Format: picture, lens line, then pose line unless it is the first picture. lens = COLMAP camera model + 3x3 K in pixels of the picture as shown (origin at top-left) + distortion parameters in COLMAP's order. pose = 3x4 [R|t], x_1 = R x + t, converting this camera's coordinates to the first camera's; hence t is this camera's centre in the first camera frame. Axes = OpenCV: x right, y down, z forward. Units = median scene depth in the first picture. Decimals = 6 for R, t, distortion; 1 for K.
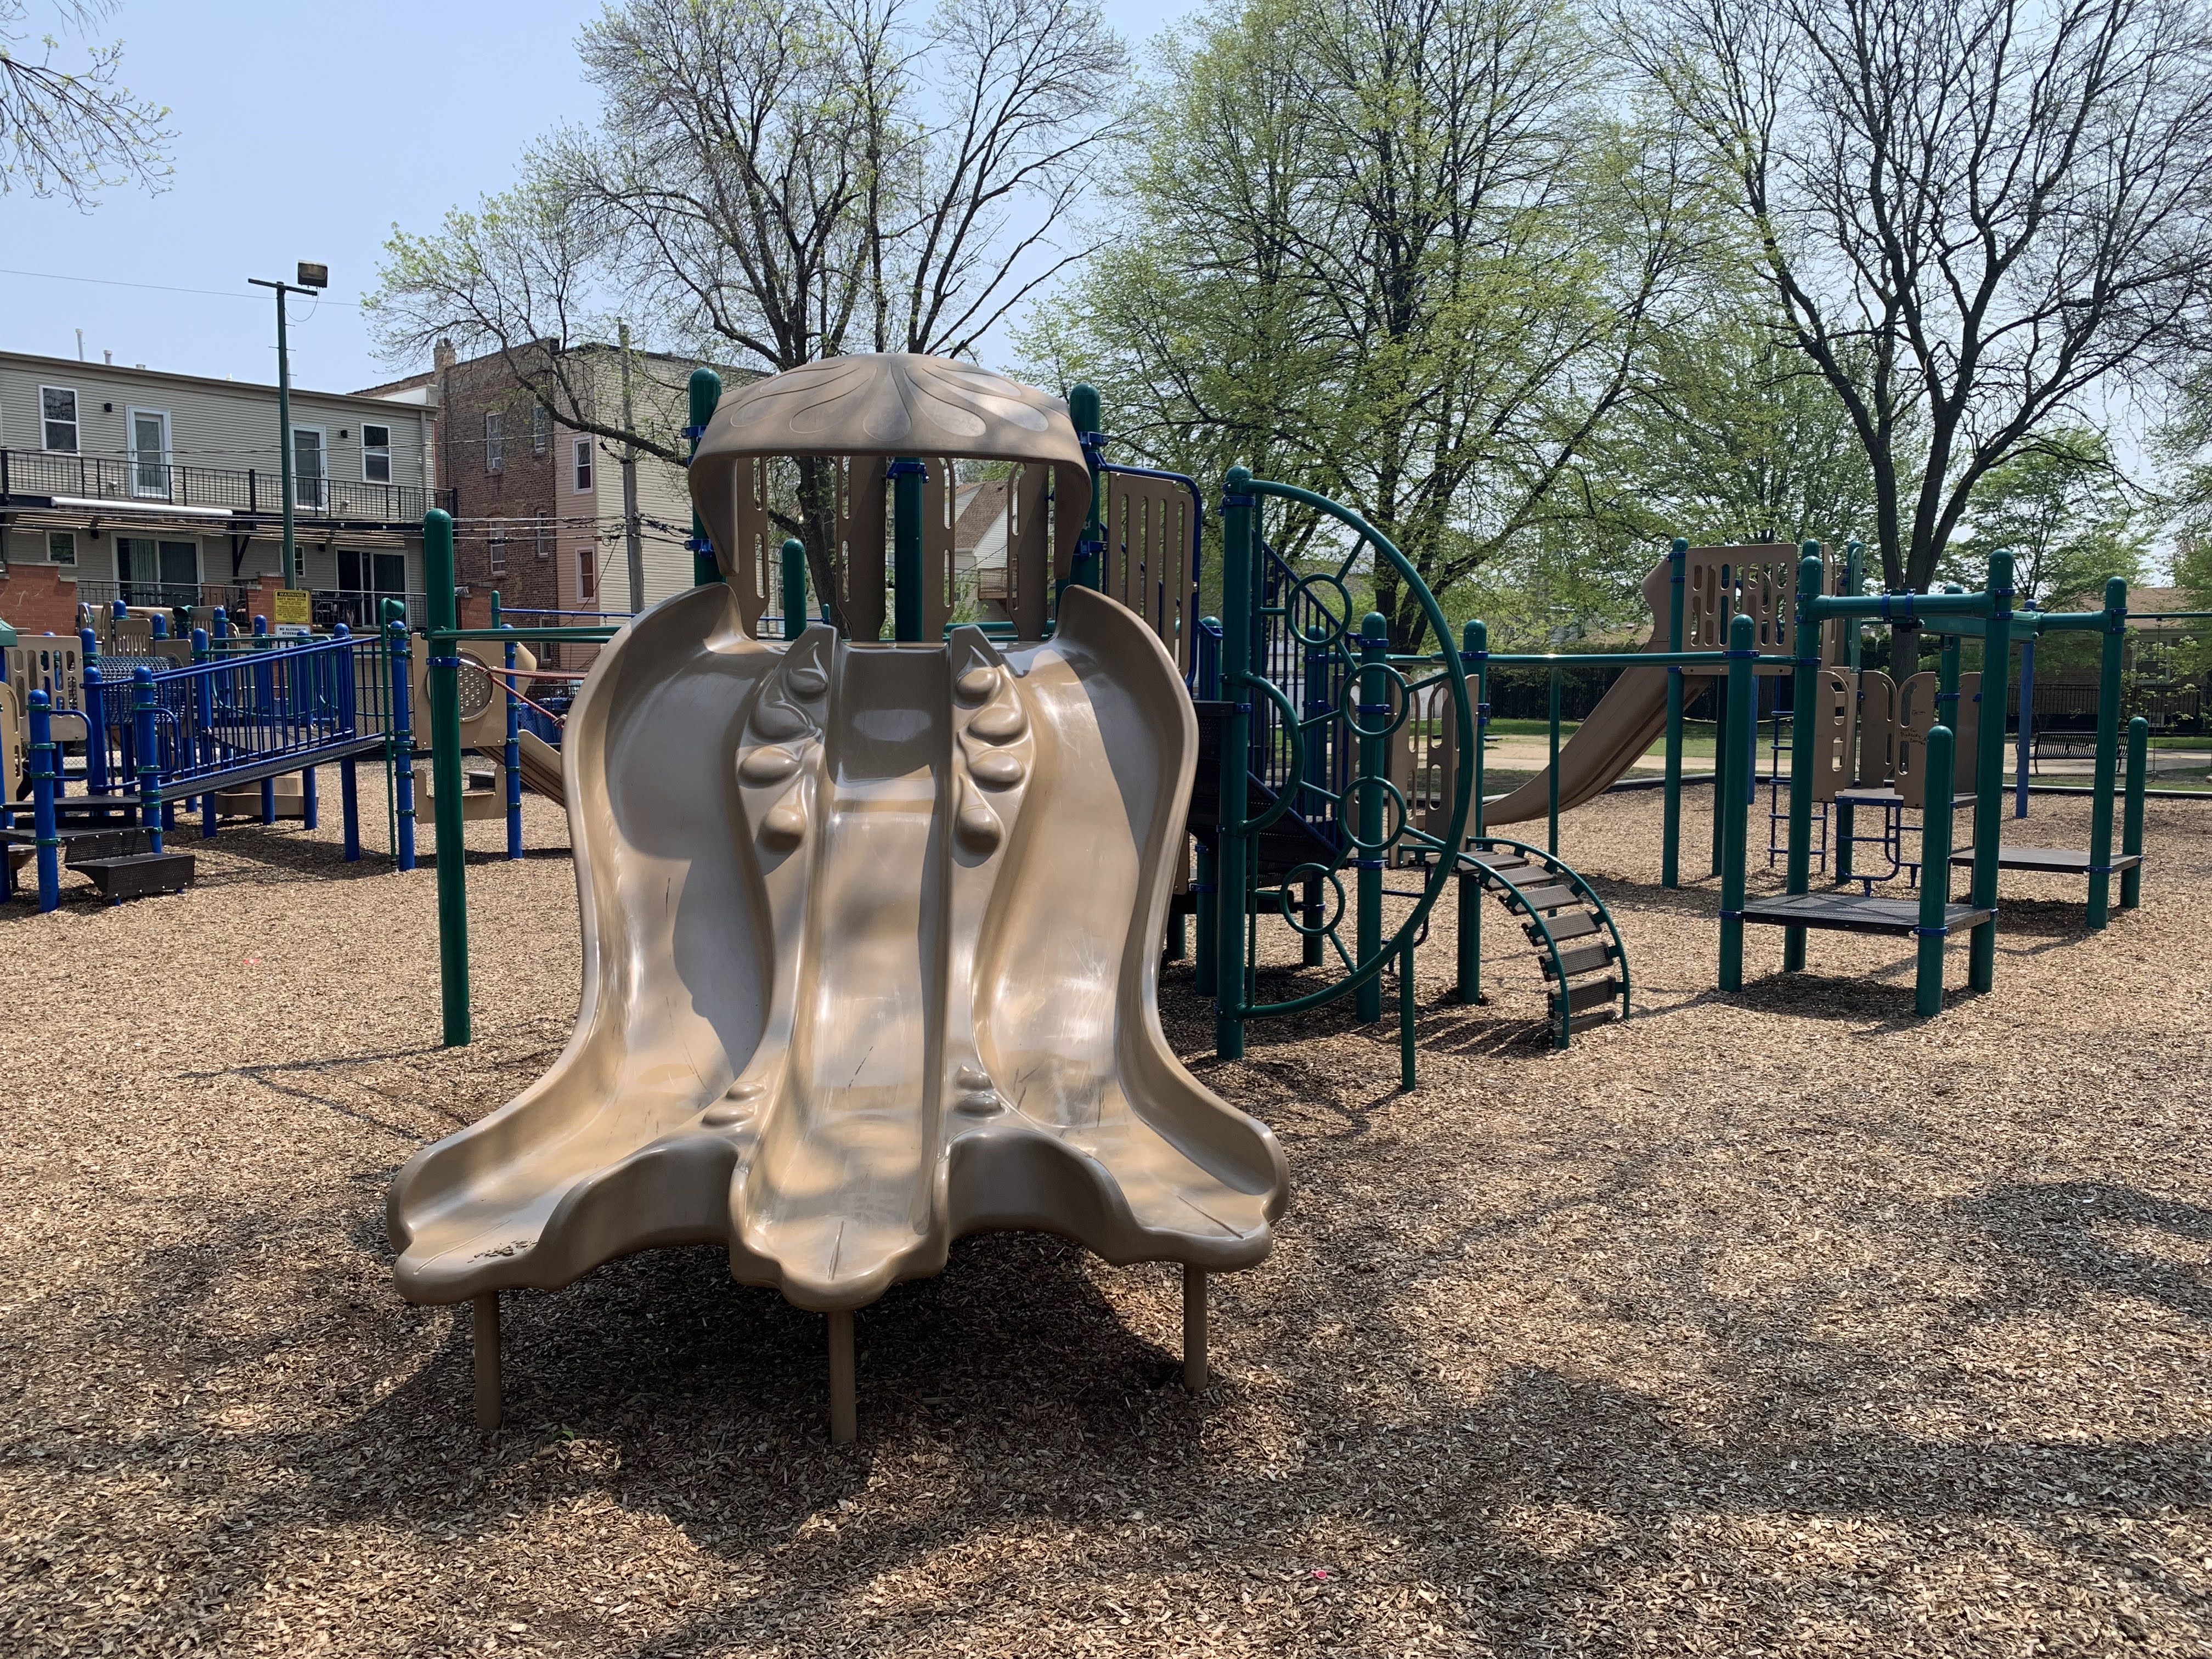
lens RADIAL K [[1672.8, 0, 1091.5], [0, 1672.8, 825.4], [0, 0, 1]] dist [-0.012890, 0.002335]
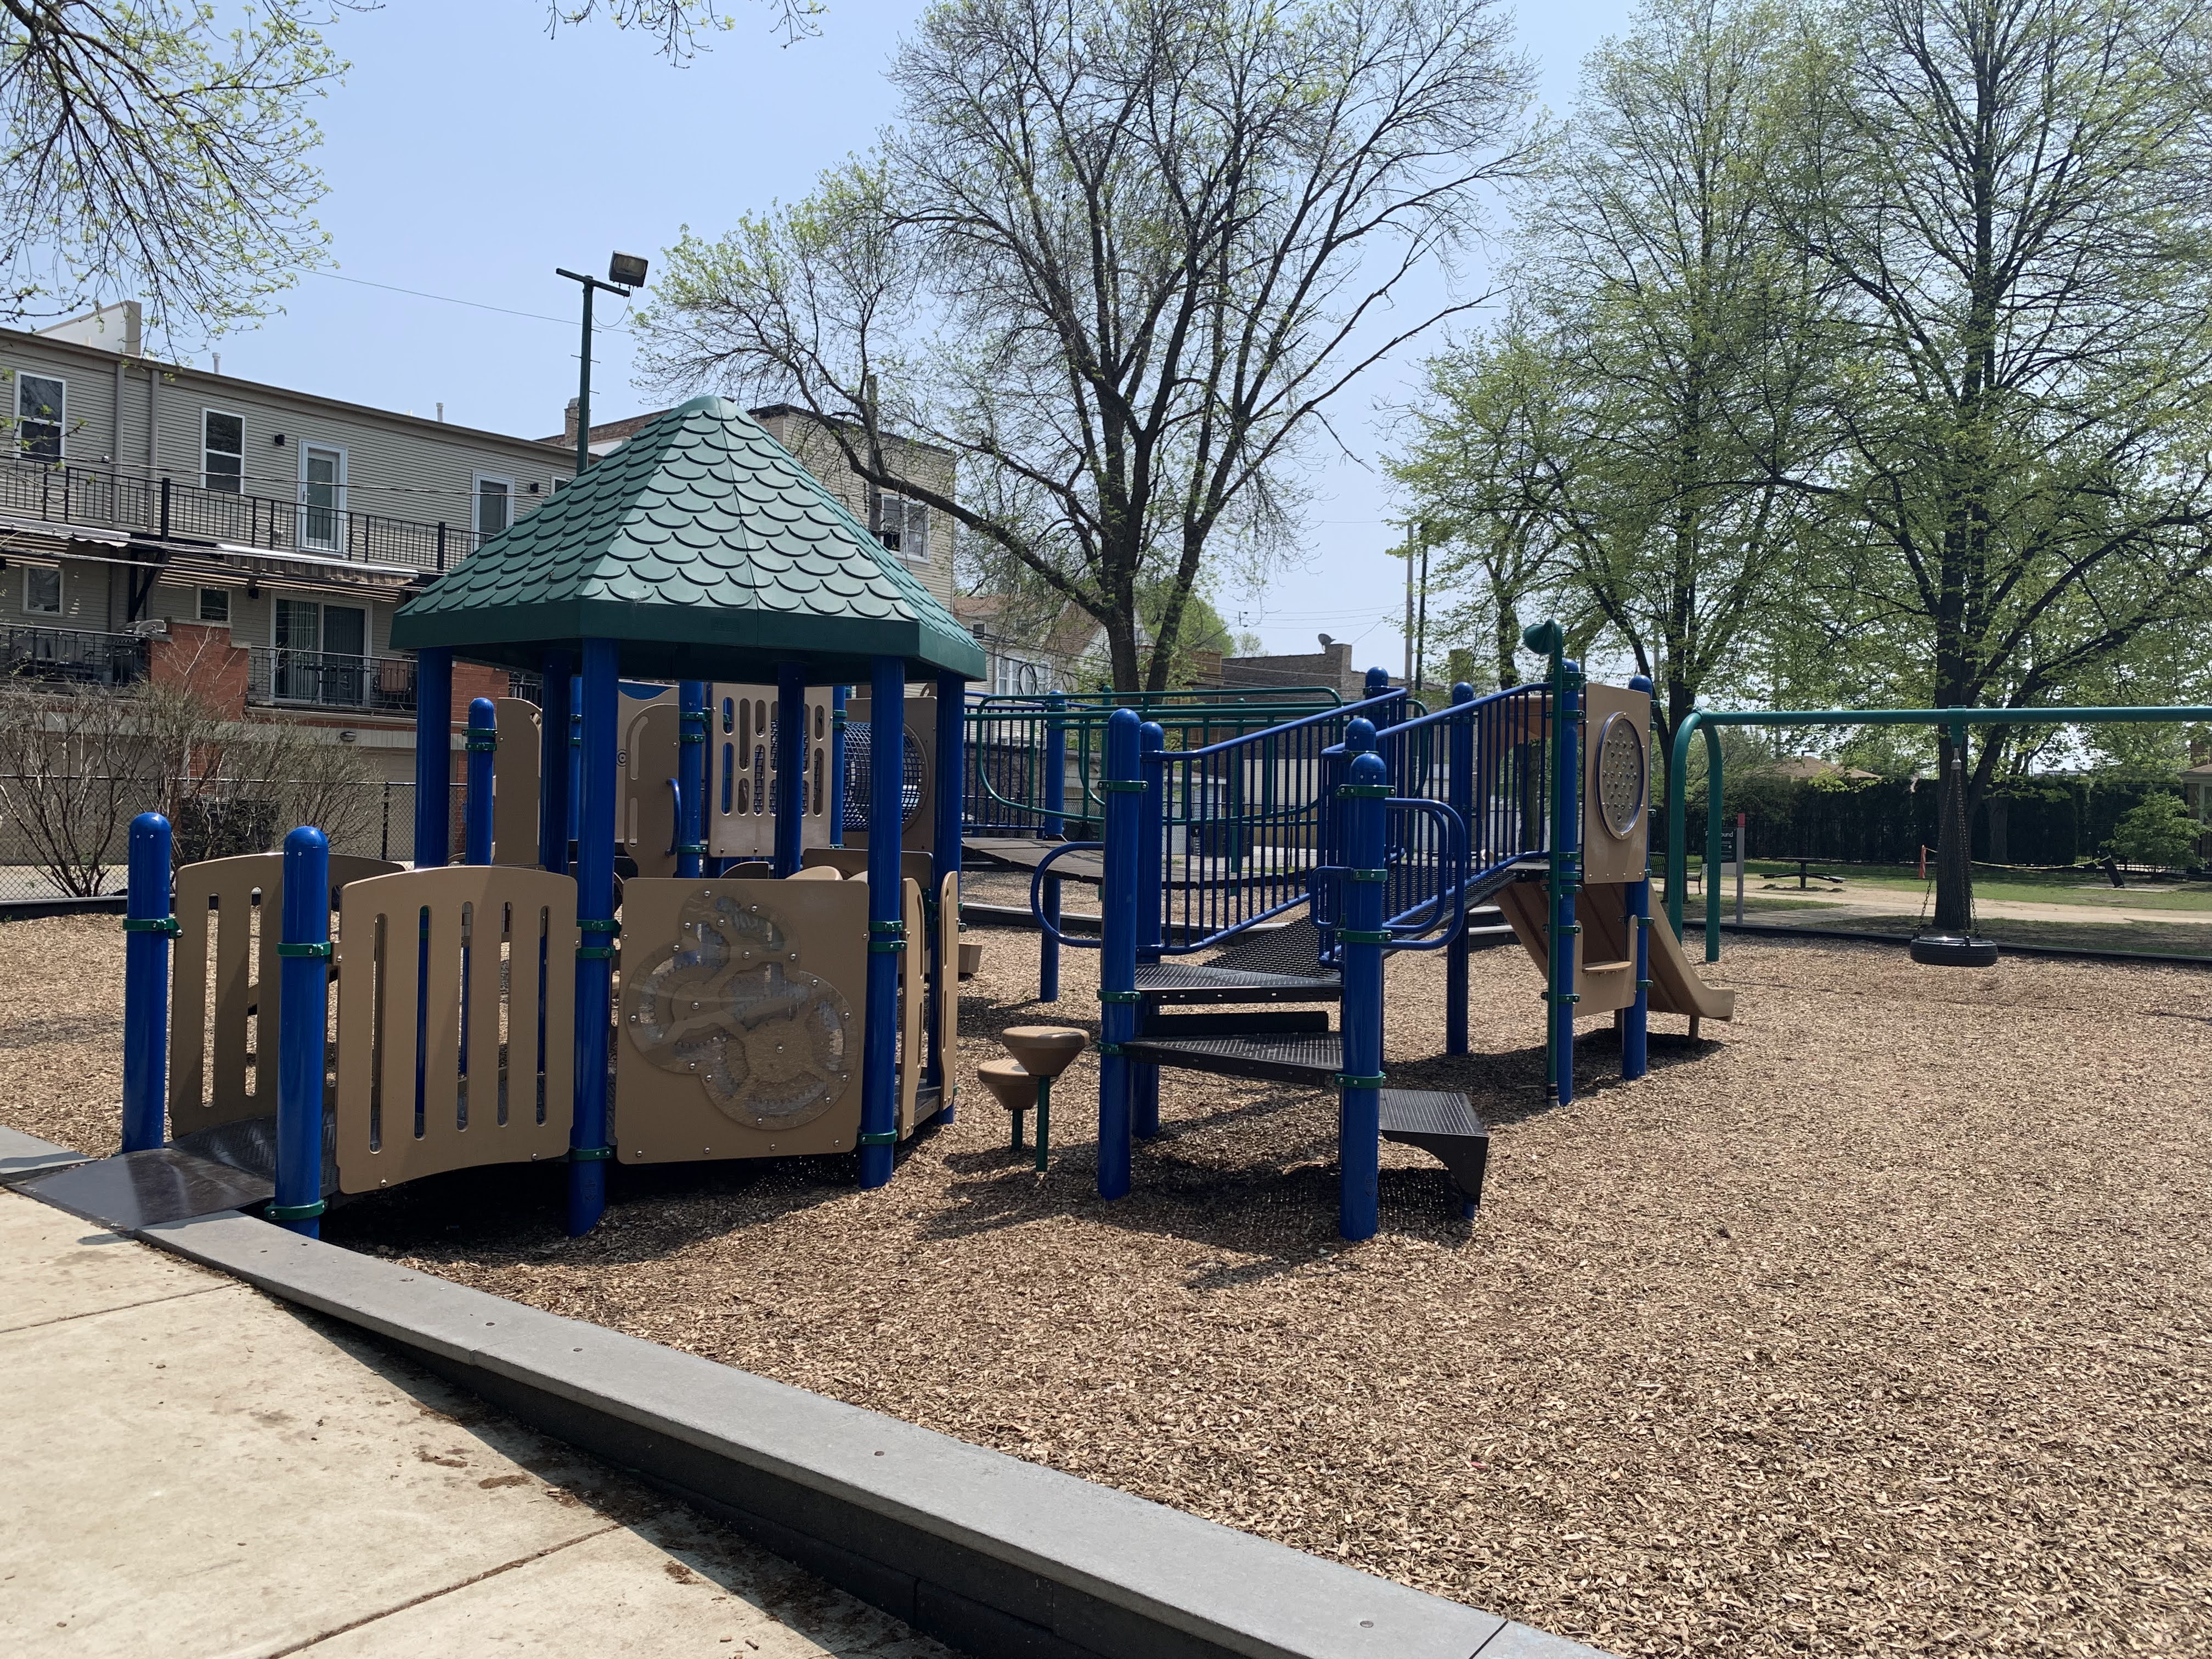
lens RADIAL K [[1672.8, 0, 1110.2], [0, 1672.8, 822.0], [0, 0, 1]] dist [-0.012890, 0.002335]
pose [[0.997475, 0.020247, 0.068078, -0.237714], [-0.015043, 0.996986, -0.076103, -0.008773], [-0.069414, 0.074887, 0.994773, 0.175392]]
